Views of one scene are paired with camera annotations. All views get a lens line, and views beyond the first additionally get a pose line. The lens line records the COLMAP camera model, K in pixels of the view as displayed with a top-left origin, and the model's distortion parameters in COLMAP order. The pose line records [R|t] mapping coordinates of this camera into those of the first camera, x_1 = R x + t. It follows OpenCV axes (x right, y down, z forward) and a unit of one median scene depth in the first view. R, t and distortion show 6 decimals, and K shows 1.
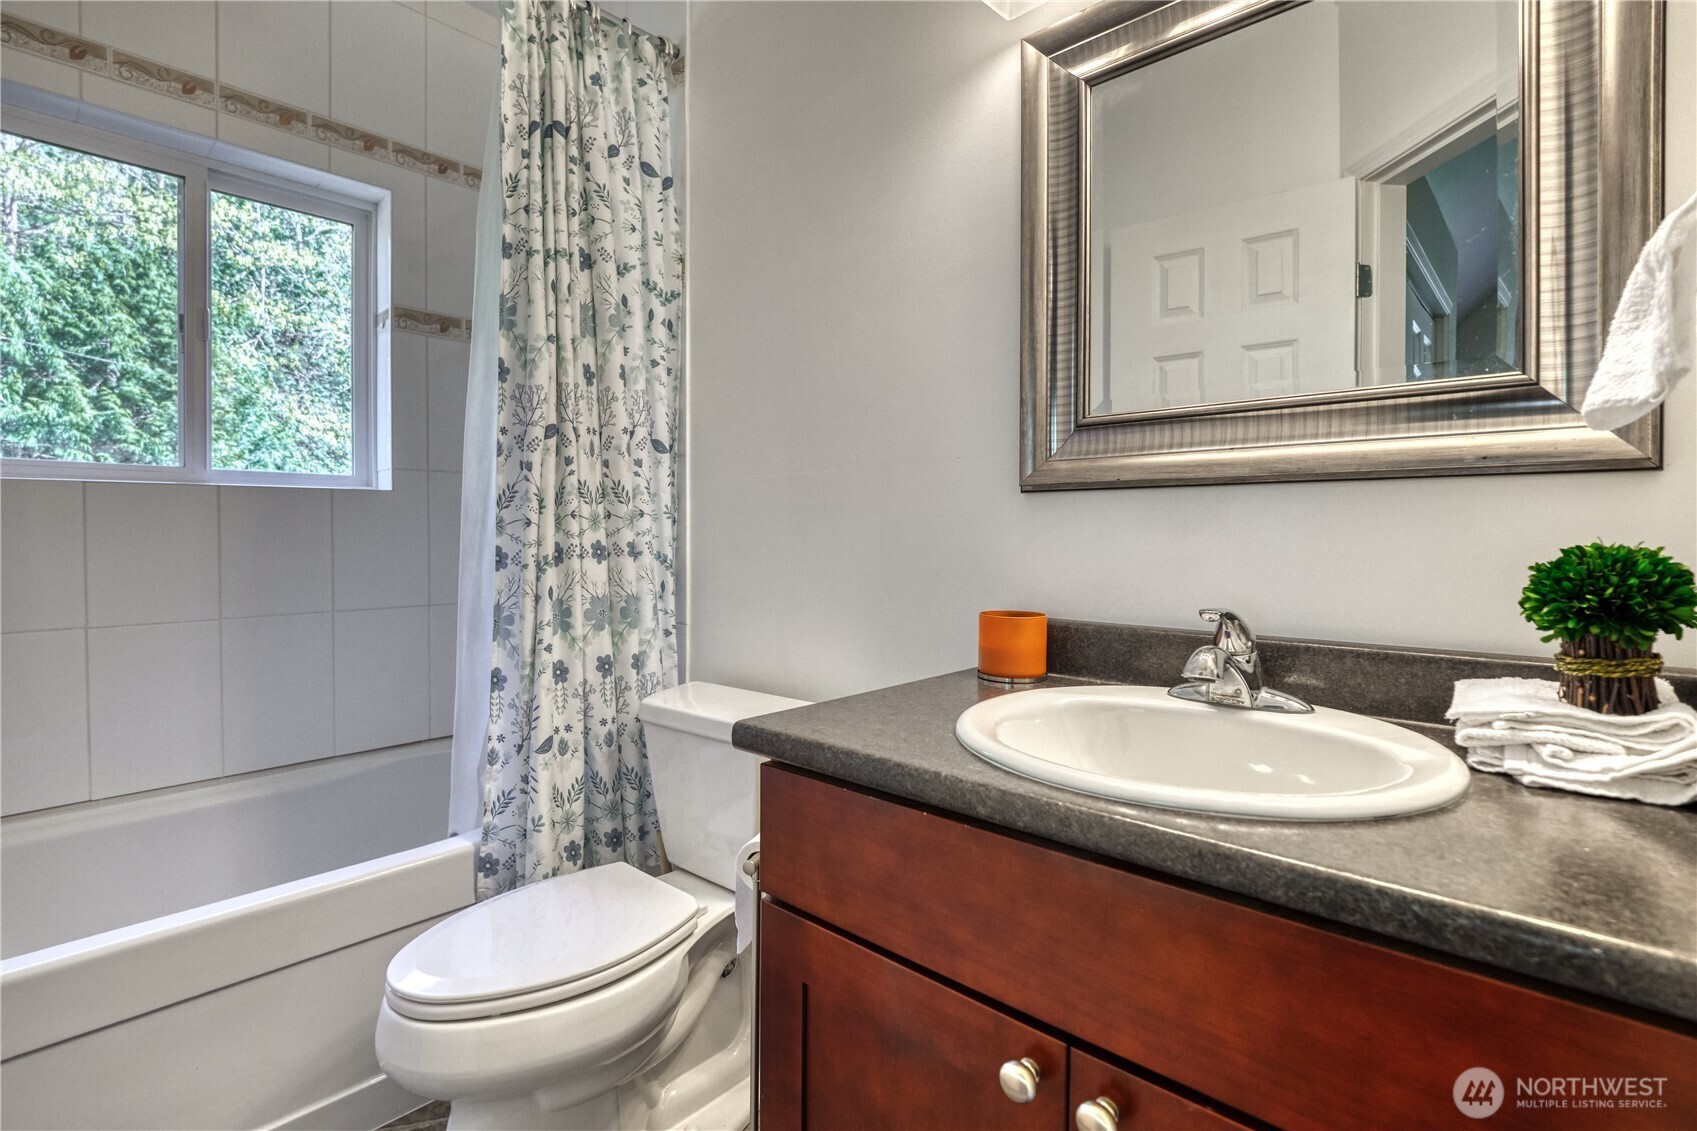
lens RADIAL K [[775.8, 0, 834.3], [0, 775.8, 562.0], [0, 0, 1]] dist [-0.013218, -0.000517]
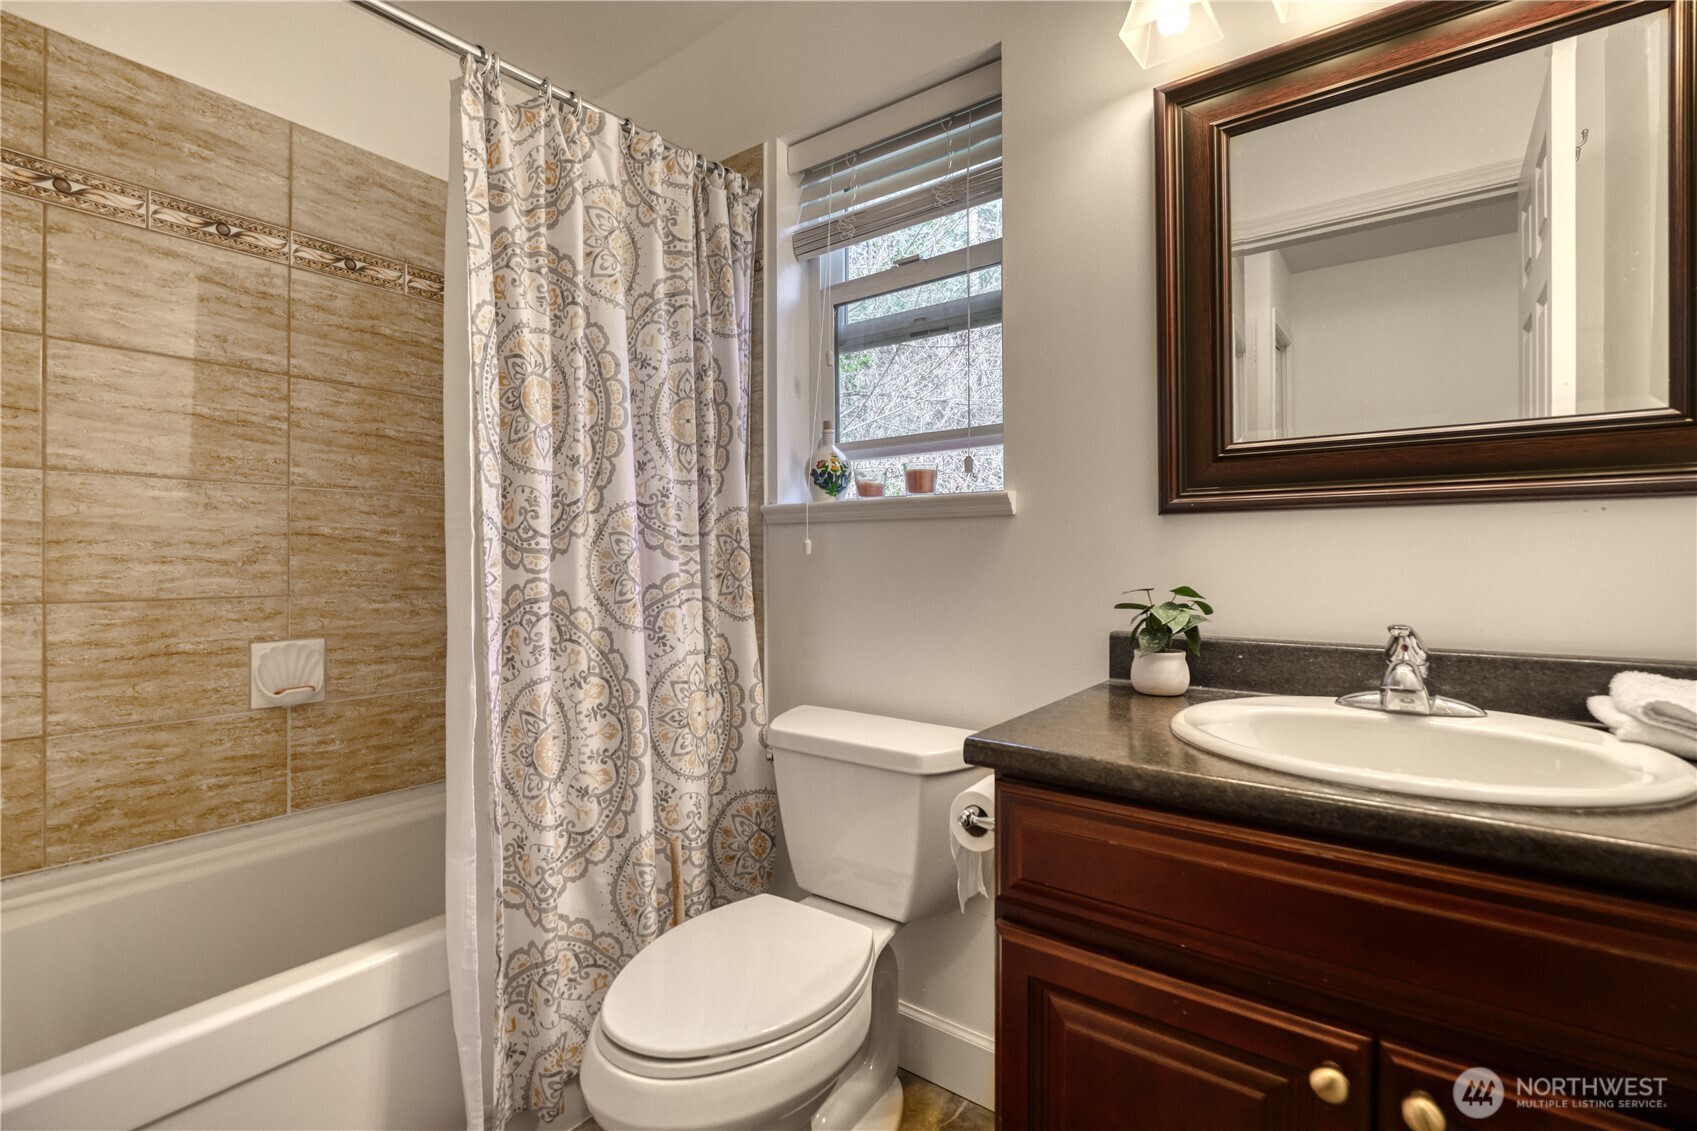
lens RADIAL K [[775.8, 0, 834.3], [0, 775.8, 562.0], [0, 0, 1]] dist [-0.013218, -0.000517]
pose [[0.994065, -0.003219, 0.108738, -0.327564], [0.006373, 0.999569, -0.028670, 0.002118], [-0.108598, 0.029193, 0.993657, 0.014171]]
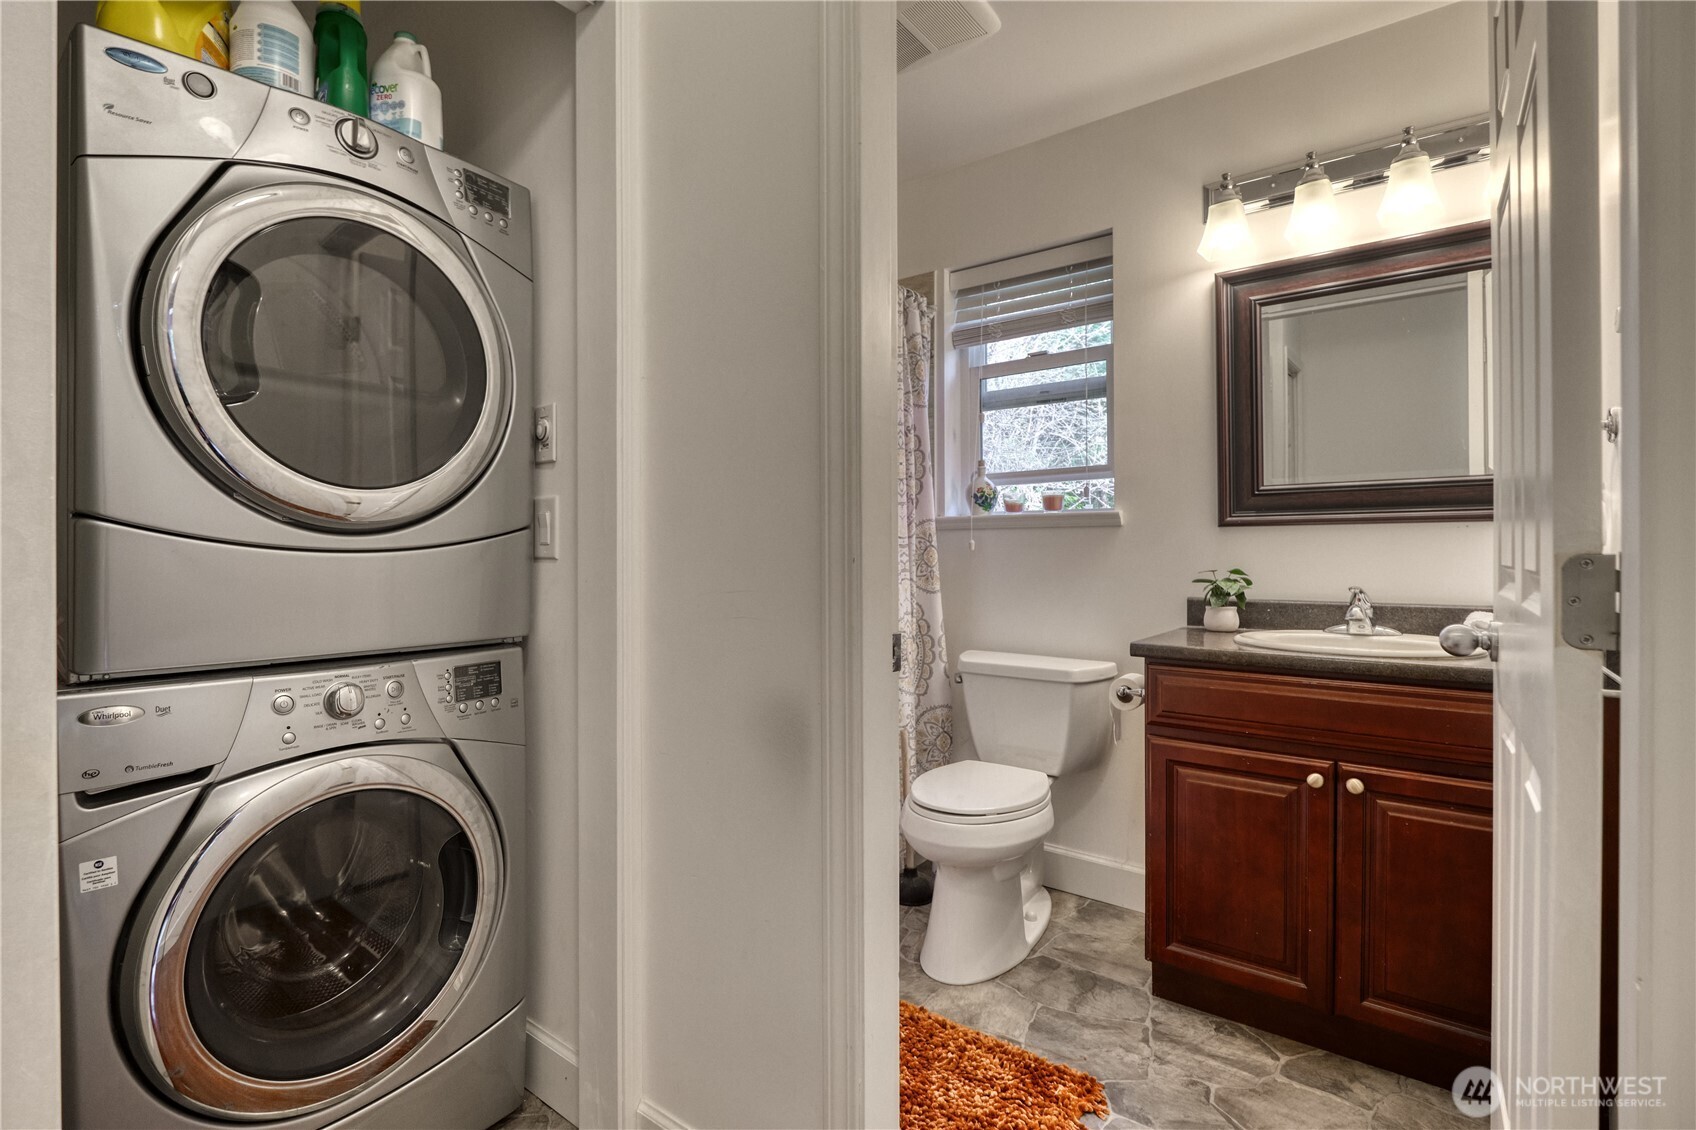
lens RADIAL K [[791.1, 0, 798.0], [0, 791.1, 550.1], [0, 0, 1]] dist [-0.015872, -0.000521]
pose [[0.997481, -0.000156, 0.070933, -0.913015], [0.002922, 0.999239, -0.038896, 0.033099], [-0.070873, 0.039005, 0.996722, -0.785345]]
